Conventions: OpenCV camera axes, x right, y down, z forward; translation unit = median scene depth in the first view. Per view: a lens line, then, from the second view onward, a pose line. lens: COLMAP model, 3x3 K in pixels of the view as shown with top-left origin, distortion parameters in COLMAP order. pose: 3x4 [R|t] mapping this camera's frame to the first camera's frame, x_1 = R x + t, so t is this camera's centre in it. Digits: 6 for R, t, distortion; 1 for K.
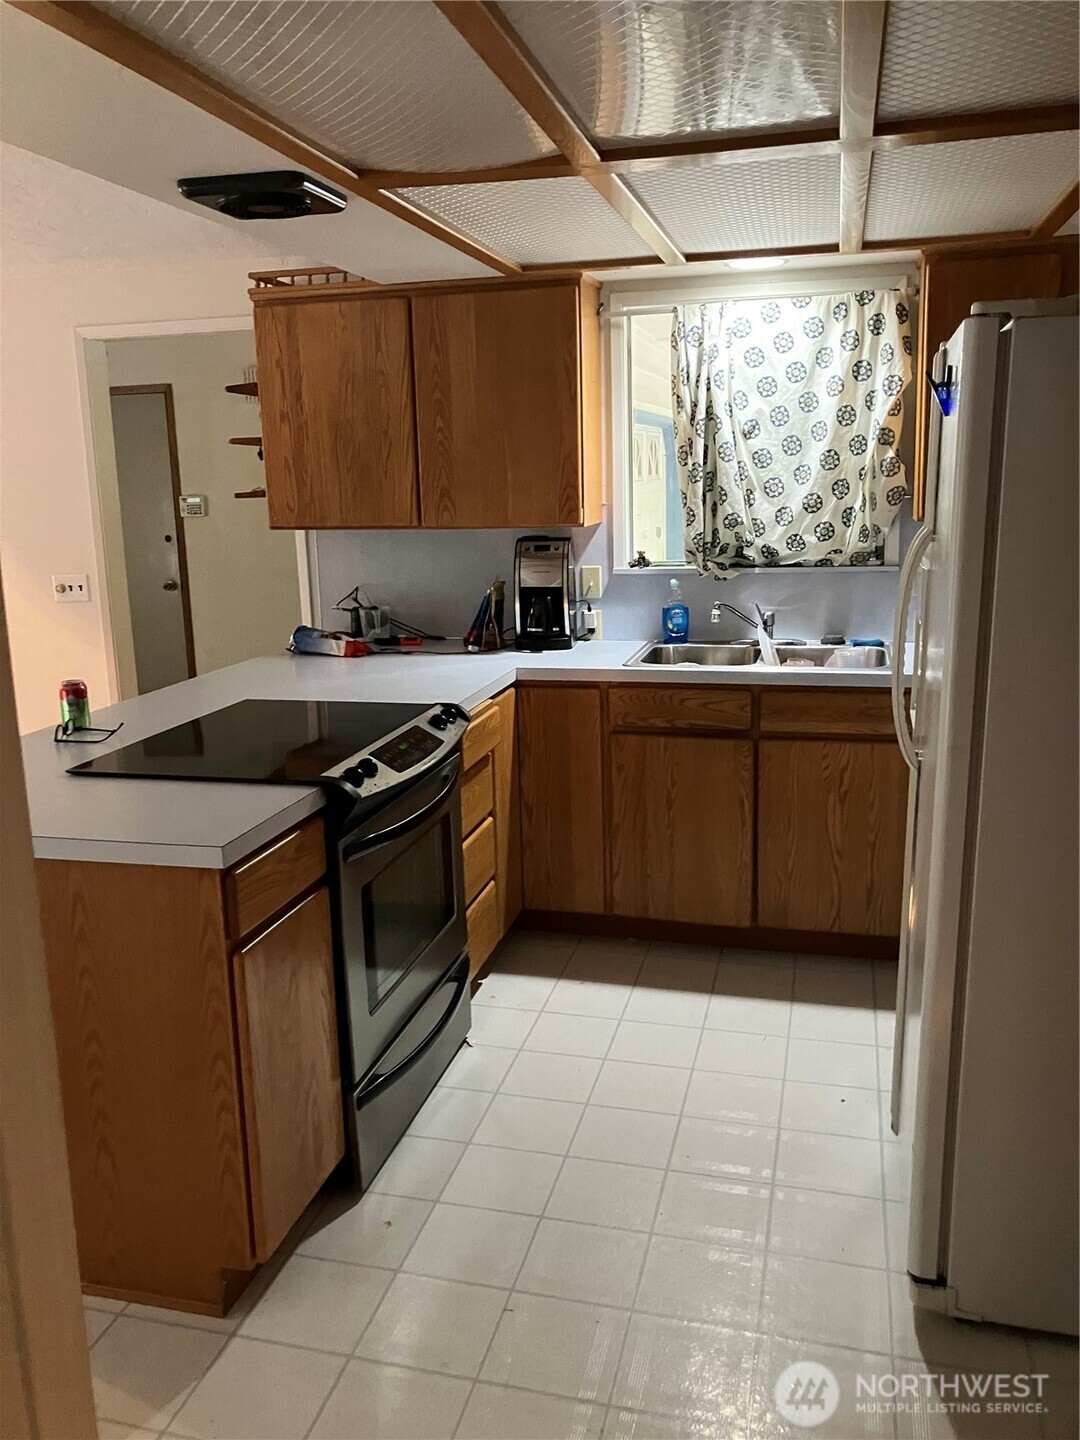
lens RADIAL K [[1177.7, 0, 538.2], [0, 1177.7, 717.1], [0, 0, 1]] dist [-0.003678, -0.014991]
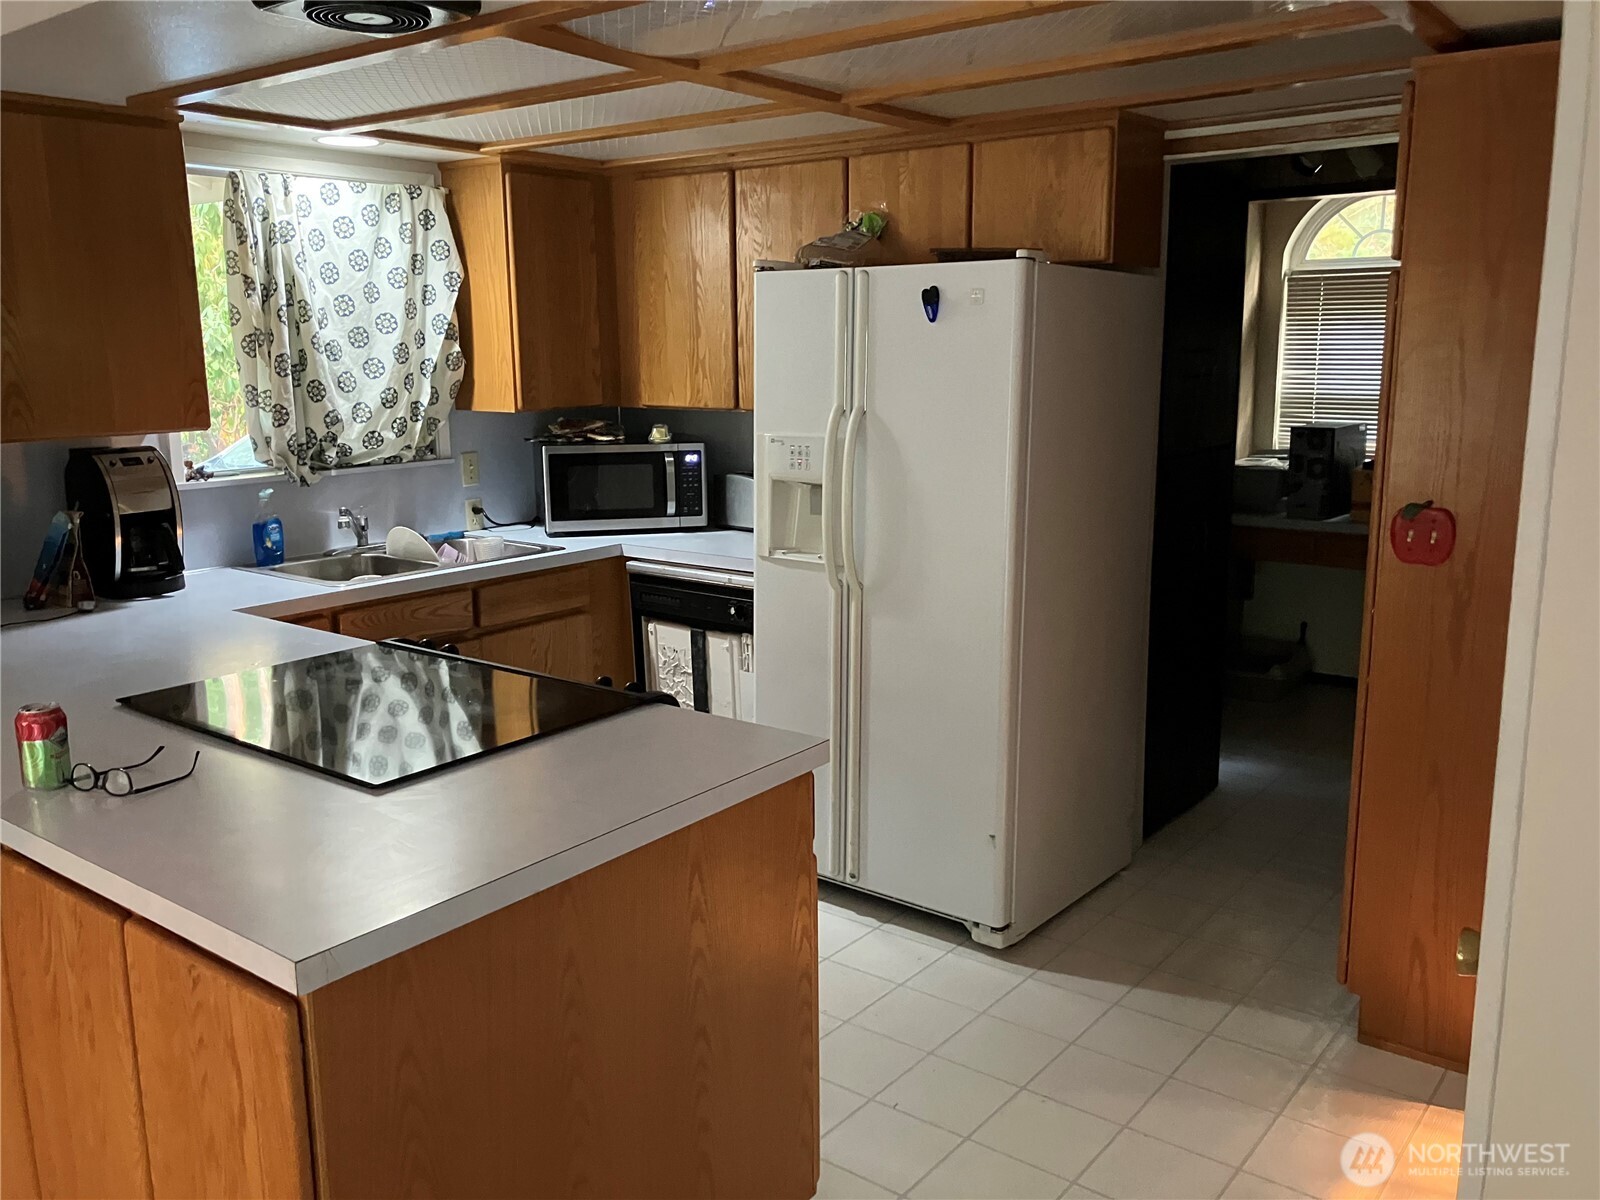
lens RADIAL K [[1308.5, 0, 801.7], [0, 1308.5, 604.3], [0, 0, 1]] dist [-0.003678, -0.014991]
pose [[0.393490, -0.156325, 0.905940, -0.626291], [0.186090, 0.978581, 0.088033, -0.048755], [-0.900298, 0.133946, 0.414153, 0.280226]]
